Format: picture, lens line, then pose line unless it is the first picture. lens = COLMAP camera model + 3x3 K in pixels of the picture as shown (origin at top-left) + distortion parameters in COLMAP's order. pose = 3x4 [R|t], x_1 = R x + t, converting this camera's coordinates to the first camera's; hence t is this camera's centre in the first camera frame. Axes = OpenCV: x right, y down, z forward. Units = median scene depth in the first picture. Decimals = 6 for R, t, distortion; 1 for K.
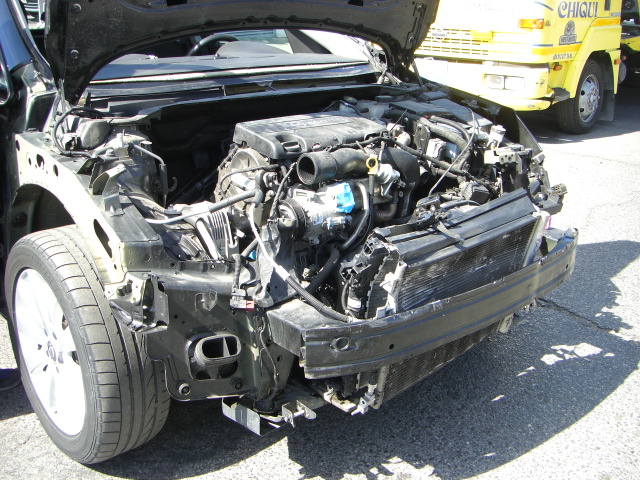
lens RADIAL K [[722.4, 0, 320.0], [0, 722.4, 240.0], [0, 0, 1]] dist [-0.163403, 0.074793]
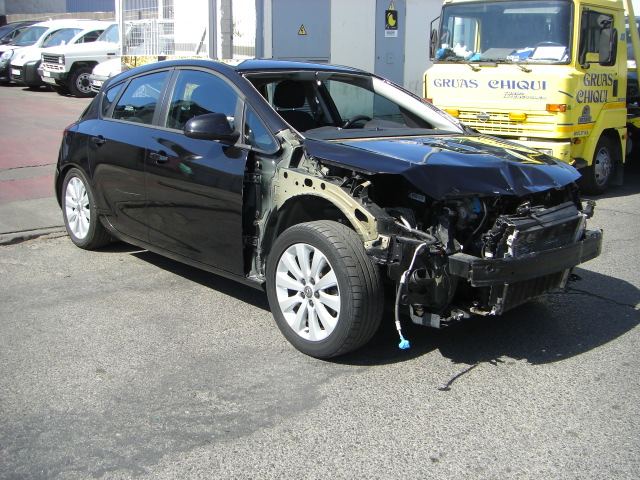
lens RADIAL K [[722.4, 0, 320.0], [0, 722.4, 240.0], [0, 0, 1]] dist [-0.163403, 0.074793]
pose [[0.999842, -0.000985, -0.017730, -0.326707], [-0.001014, 0.993665, -0.112375, 0.233820], [0.017728, 0.112375, 0.993508, -0.794759]]
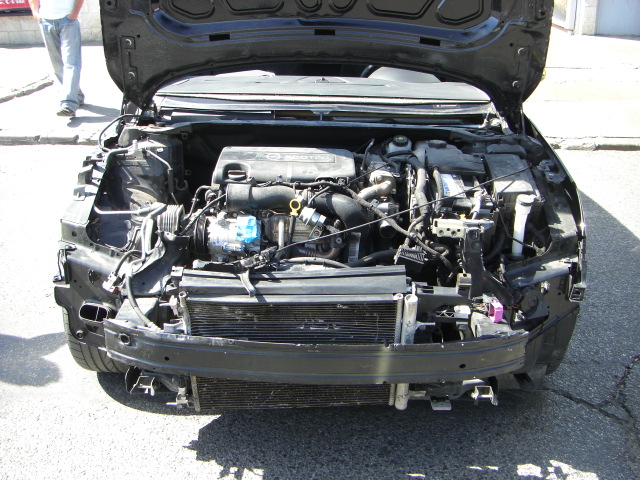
lens RADIAL K [[722.4, 0, 320.0], [0, 722.4, 240.0], [0, 0, 1]] dist [-0.163403, 0.074793]
pose [[0.729545, 0.252381, -0.635663, 0.827094], [-0.227354, 0.966060, 0.122628, -0.203943], [0.645038, 0.055058, 0.762164, 0.218114]]
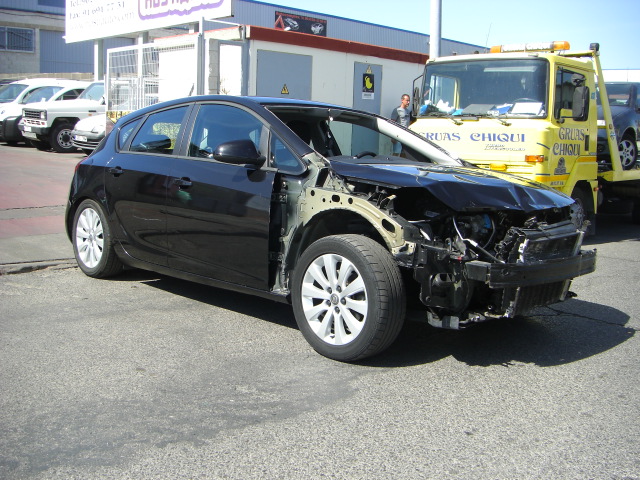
lens RADIAL K [[722.4, 0, 320.0], [0, 722.4, 240.0], [0, 0, 1]] dist [-0.163403, 0.074793]
pose [[0.999277, 0.009681, 0.036778, -0.500764], [-0.001802, 0.978022, -0.208496, 0.410118], [-0.037988, 0.208279, 0.977332, -0.921748]]
